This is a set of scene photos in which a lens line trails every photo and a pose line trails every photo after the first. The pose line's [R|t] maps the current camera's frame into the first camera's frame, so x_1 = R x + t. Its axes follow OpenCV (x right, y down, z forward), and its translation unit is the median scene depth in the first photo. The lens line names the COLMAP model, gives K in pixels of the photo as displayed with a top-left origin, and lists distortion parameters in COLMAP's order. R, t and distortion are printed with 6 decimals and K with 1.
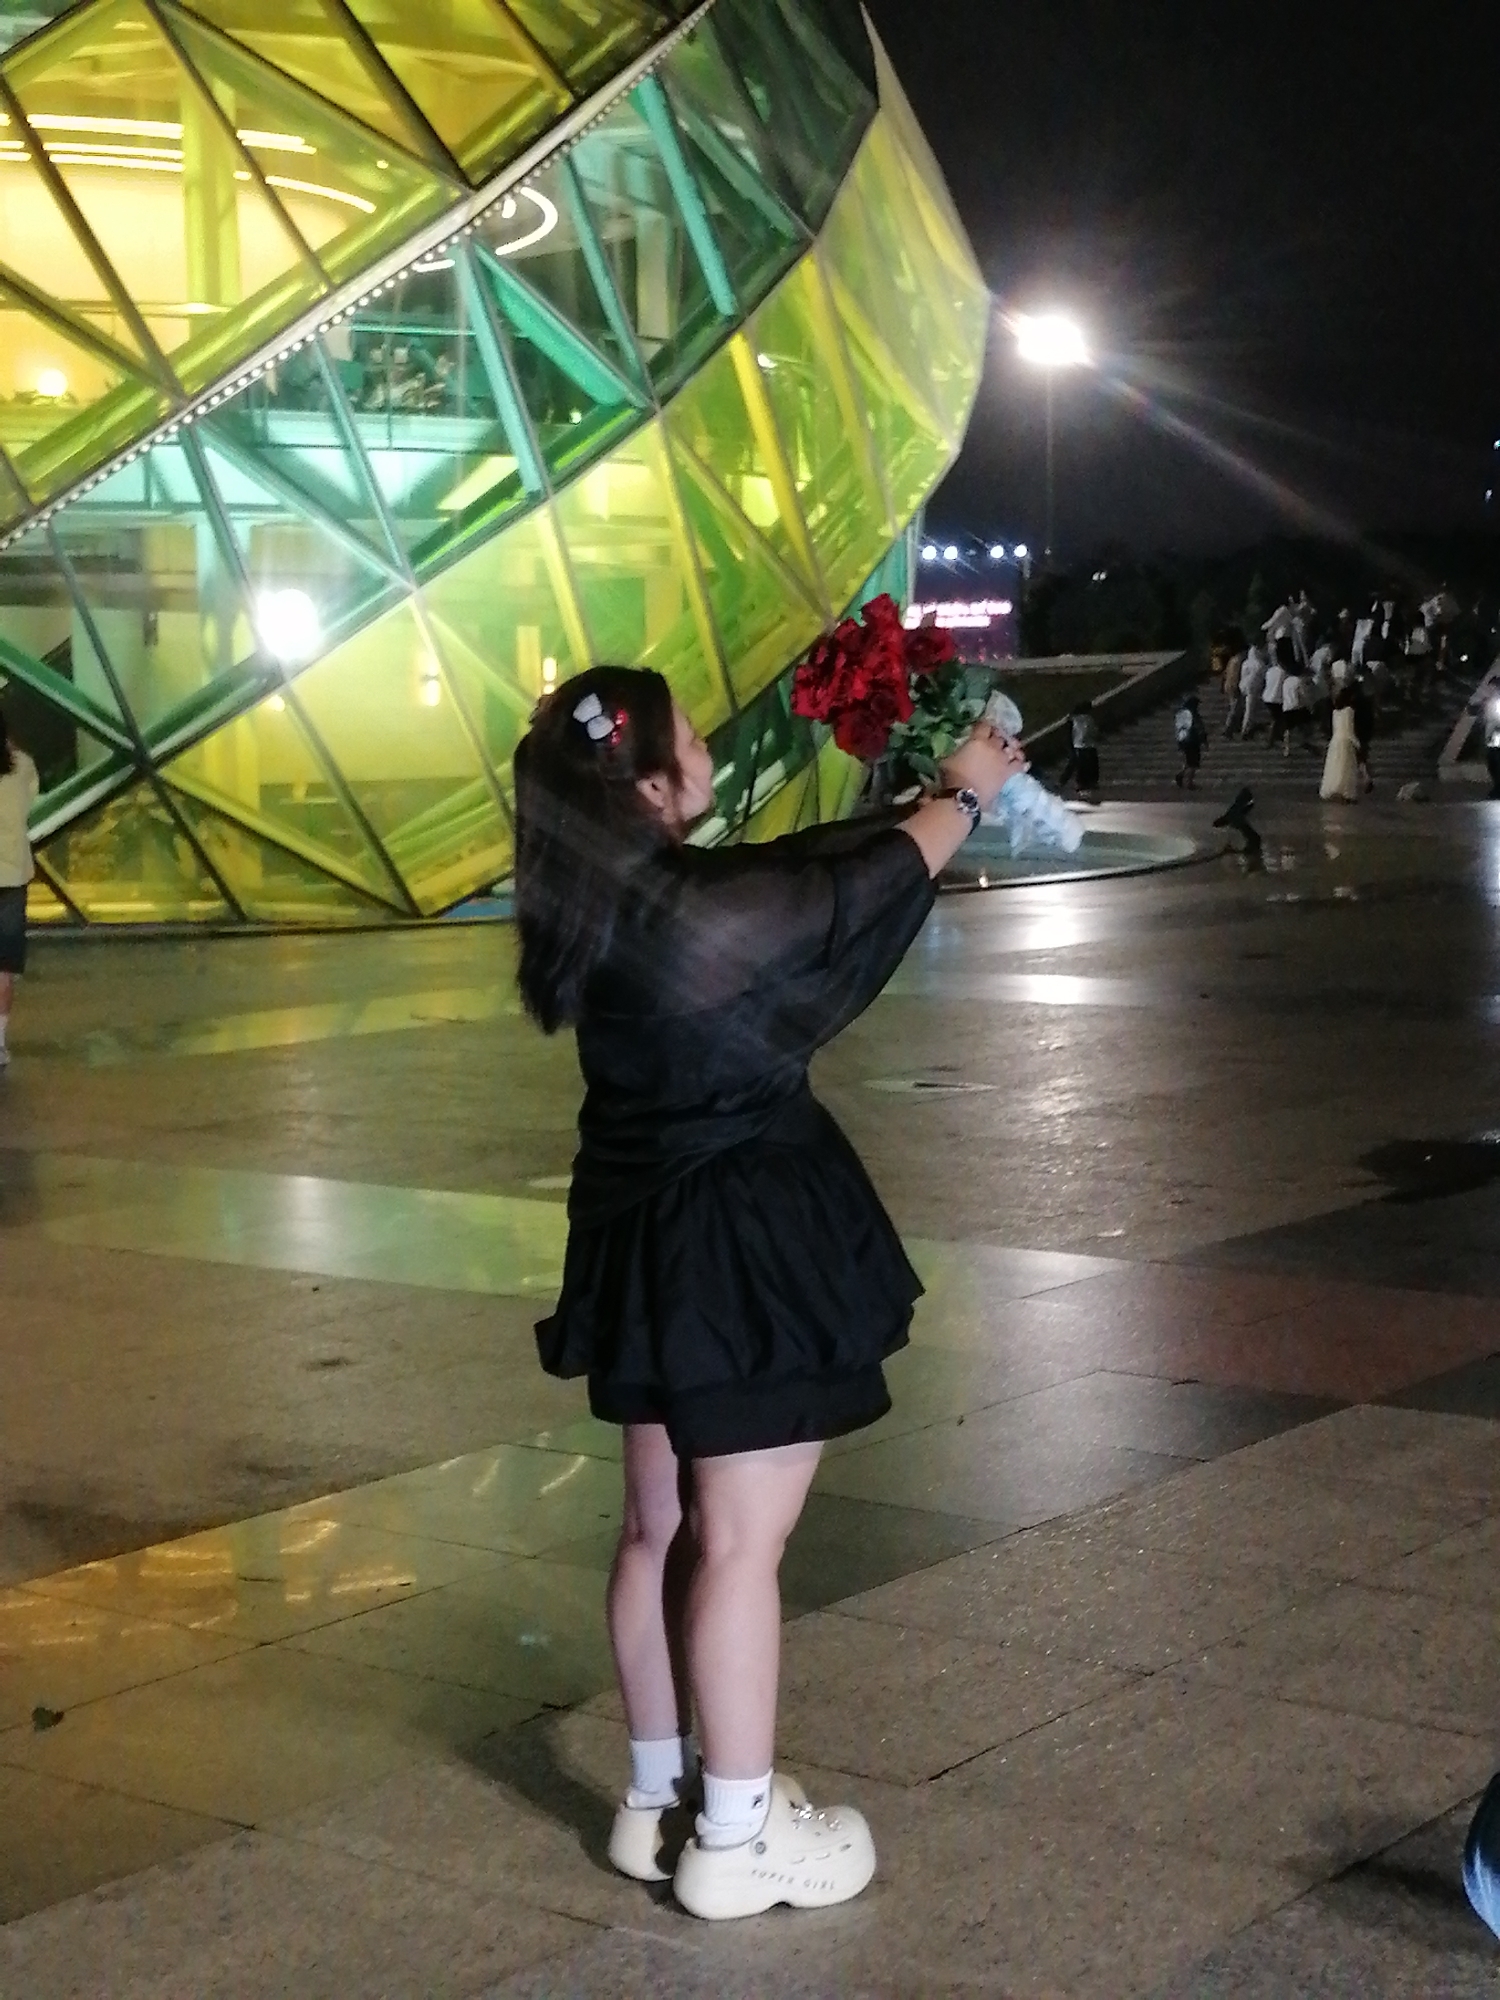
lens RADIAL K [[3439.7, 0, 750.0], [0, 3439.7, 1000.0], [0, 0, 1]] dist [0.119731, -0.093005]
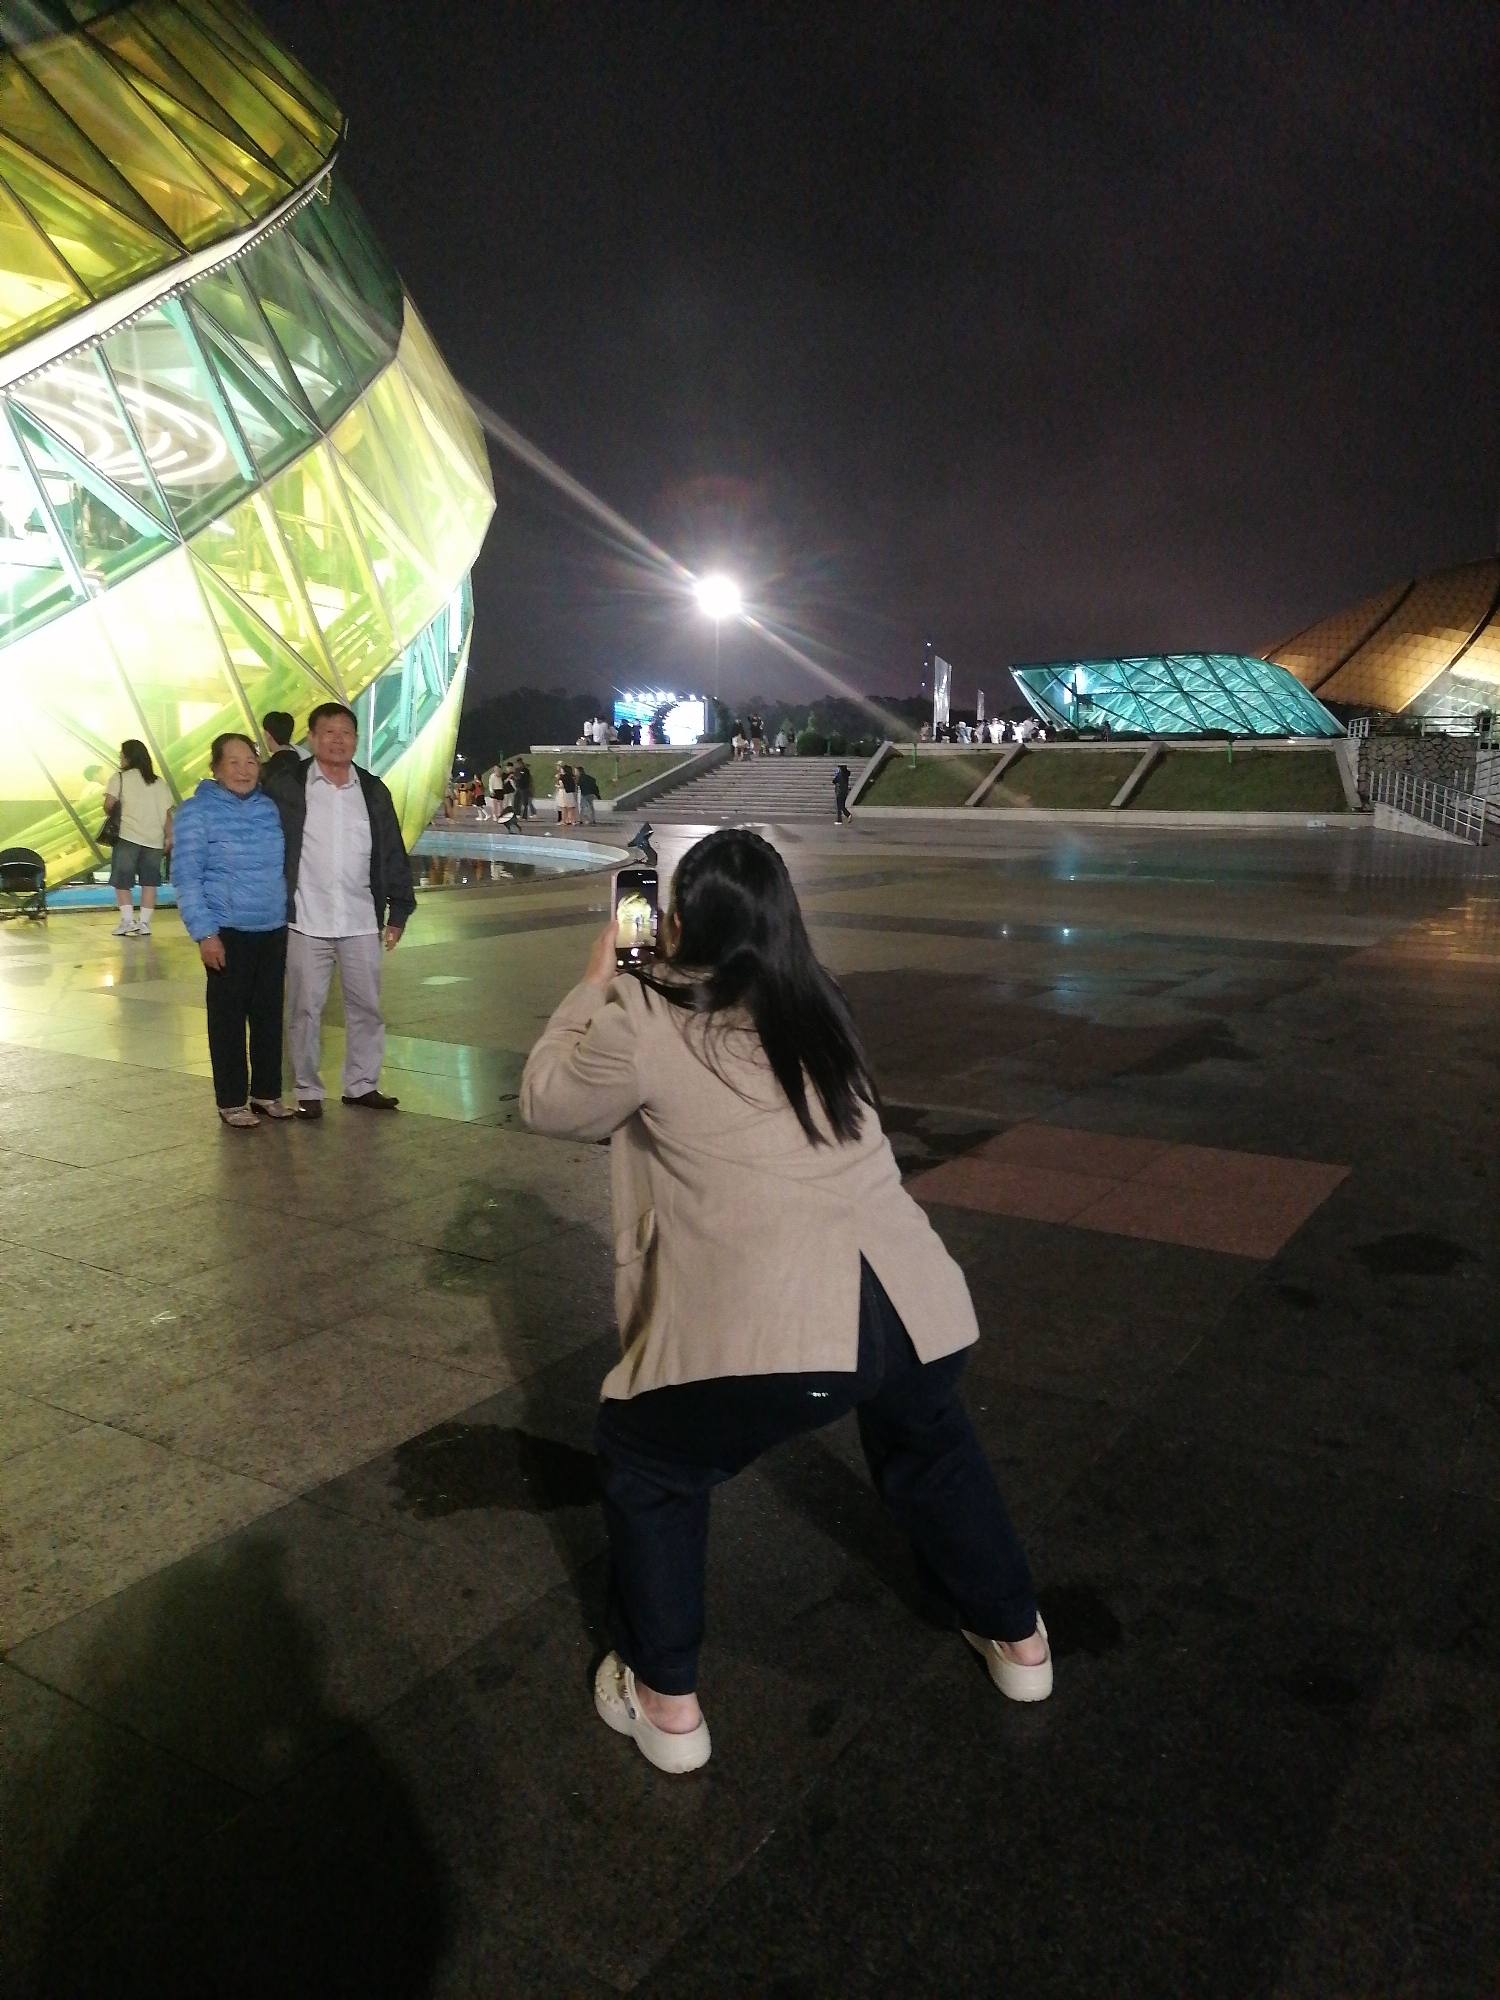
lens RADIAL K [[1547.7, 0, 750.0], [0, 1547.7, 1000.0], [0, 0, 1]] dist [0.072992, -0.002639]
pose [[0.995199, 0.013091, 0.096991, 0.142753], [-0.019030, 0.997983, 0.060569, -0.027257], [-0.096003, -0.062124, 0.993441, 0.323671]]
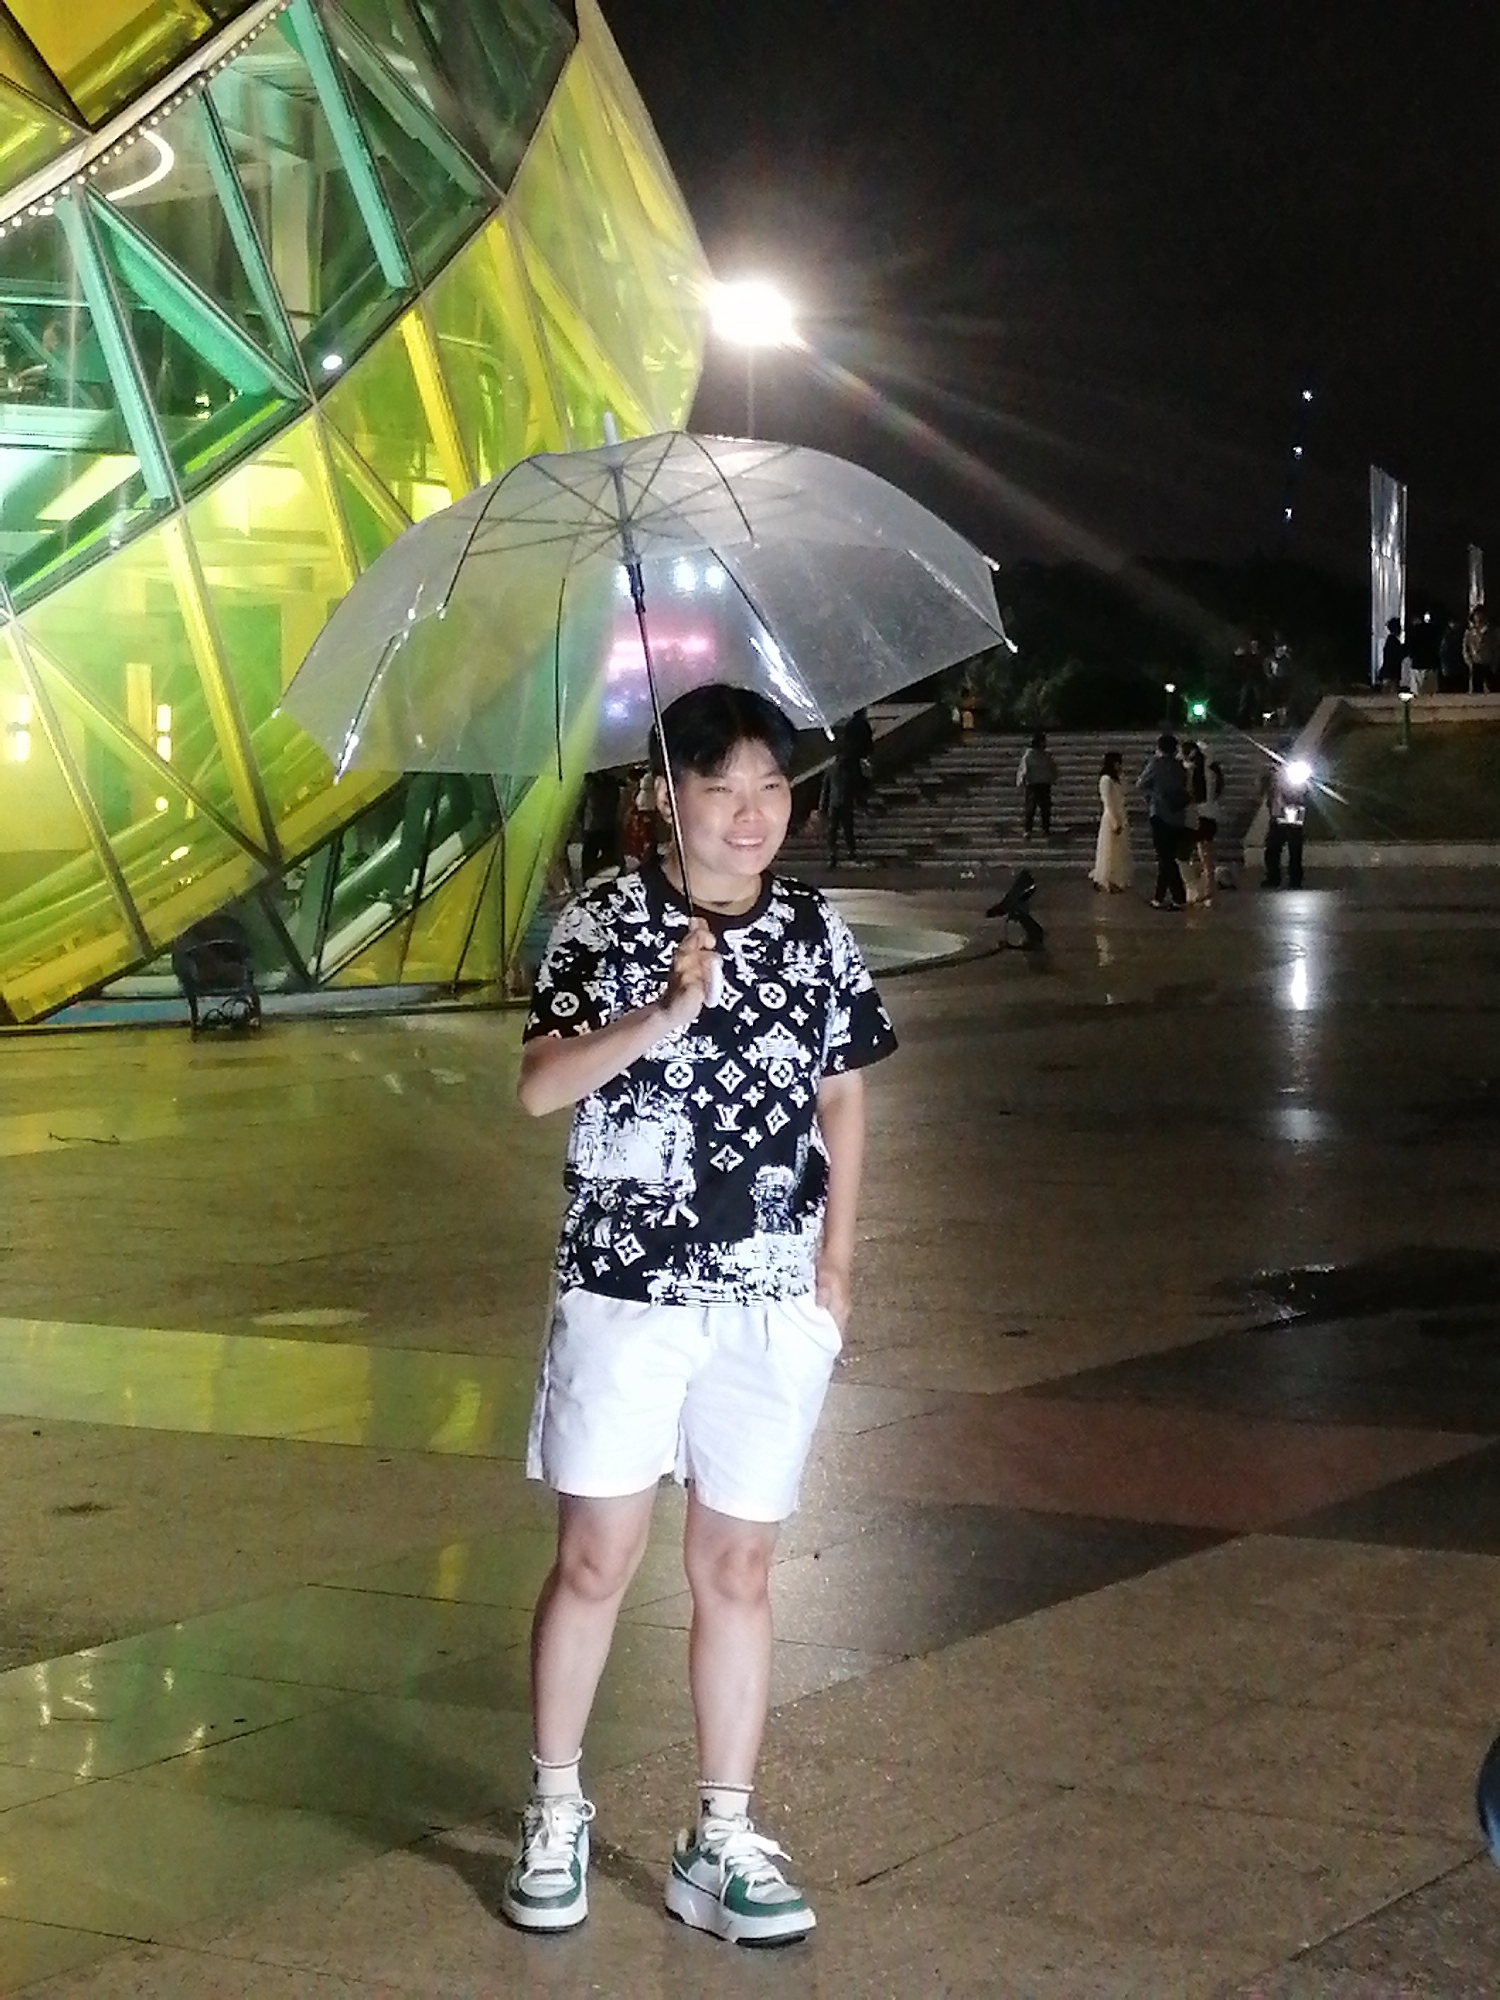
lens RADIAL K [[4384.7, 0, 750.0], [0, 4384.7, 1000.0], [0, 0, 1]] dist [0.114228, 0.141598]
pose [[0.996103, 0.002615, 0.088159, -0.015113], [0.000255, 0.999471, -0.032525, 0.003822], [-0.088197, 0.032421, 0.995575, -0.037444]]
